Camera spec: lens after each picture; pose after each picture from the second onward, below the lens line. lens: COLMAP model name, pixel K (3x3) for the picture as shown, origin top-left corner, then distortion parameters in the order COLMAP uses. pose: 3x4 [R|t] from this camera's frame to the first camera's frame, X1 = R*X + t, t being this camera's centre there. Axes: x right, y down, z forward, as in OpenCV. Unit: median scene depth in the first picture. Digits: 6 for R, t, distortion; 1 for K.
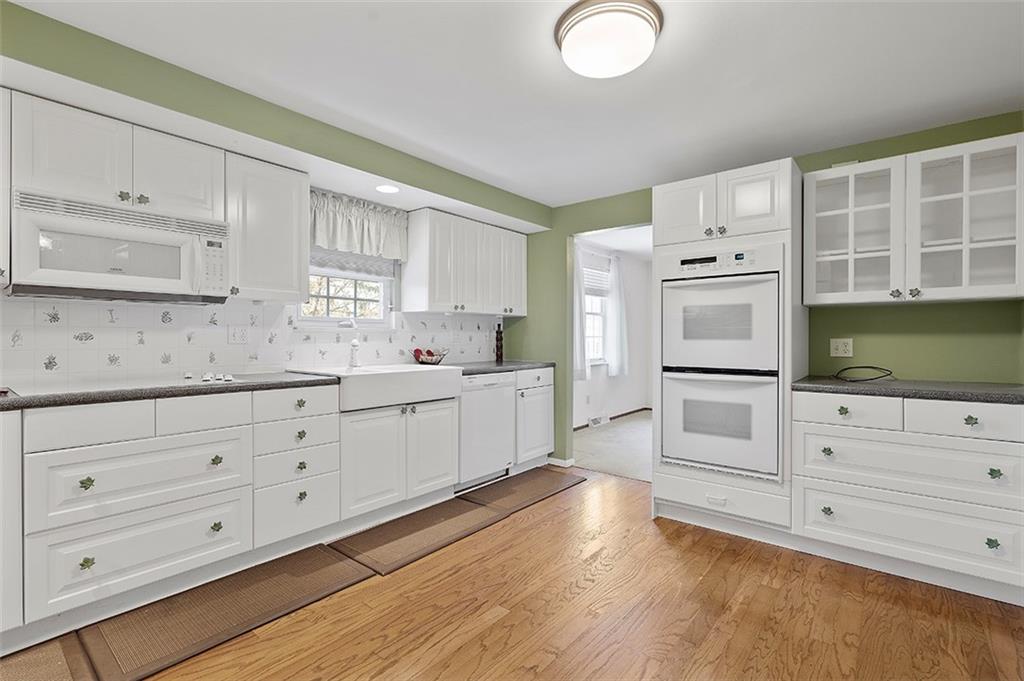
lens RADIAL K [[471.3, 0, 509.5], [0, 471.3, 338.3], [0, 0, 1]] dist [-0.000020, 0.002019]
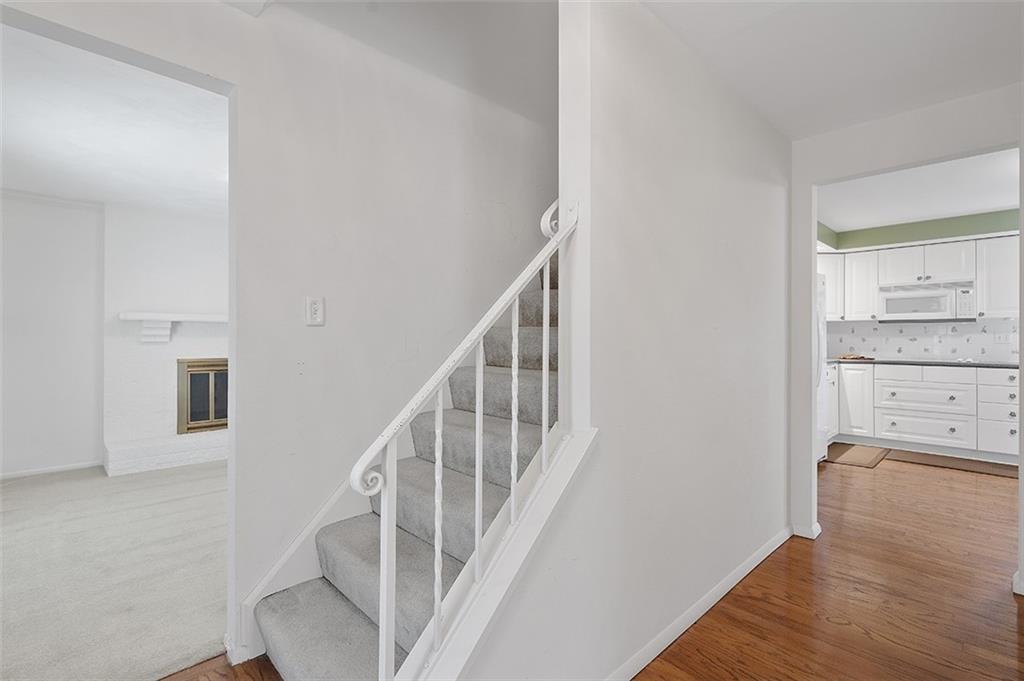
lens RADIAL K [[471.3, 0, 514.7], [0, 471.3, 336.2], [0, 0, 1]] dist [-0.000020, 0.002019]
pose [[-0.117201, -0.005871, -0.993091, 1.395156], [-0.001528, 0.999982, -0.005732, -0.002219], [0.993107, 0.000845, -0.117208, -0.568196]]
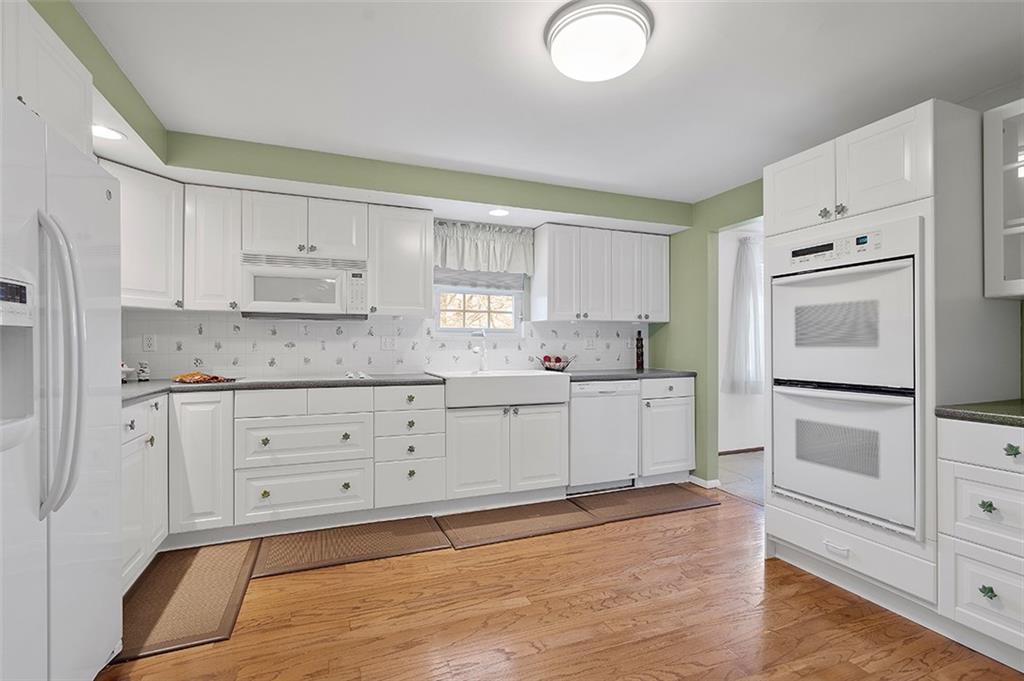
lens RADIAL K [[471.3, 0, 508.5], [0, 471.3, 343.3], [0, 0, 1]] dist [-0.000020, 0.002019]
pose [[0.874097, -0.003569, -0.485738, 0.360951], [0.001044, 0.999985, -0.005469, 0.000170], [0.485750, 0.004273, 0.874087, 0.037301]]
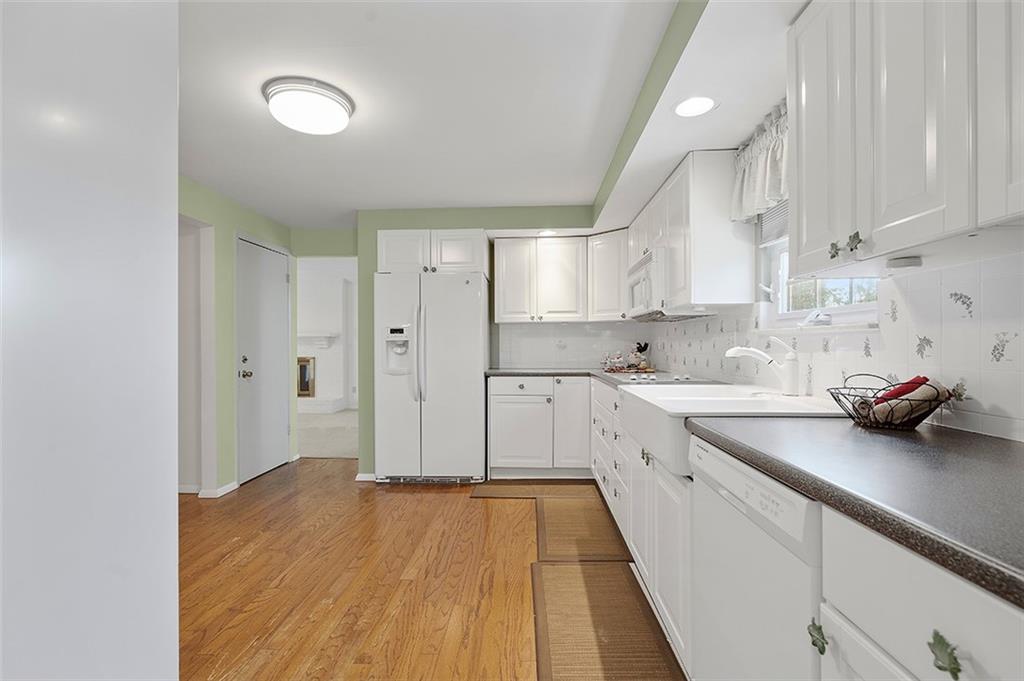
lens RADIAL K [[471.3, 0, 506.7], [0, 471.3, 336.5], [0, 0, 1]] dist [-0.000020, 0.002019]
pose [[-0.805610, -0.011915, -0.592326, 0.368293], [-0.003290, 0.999872, -0.015638, 0.000083], [0.592437, -0.010649, -0.805546, 1.600714]]
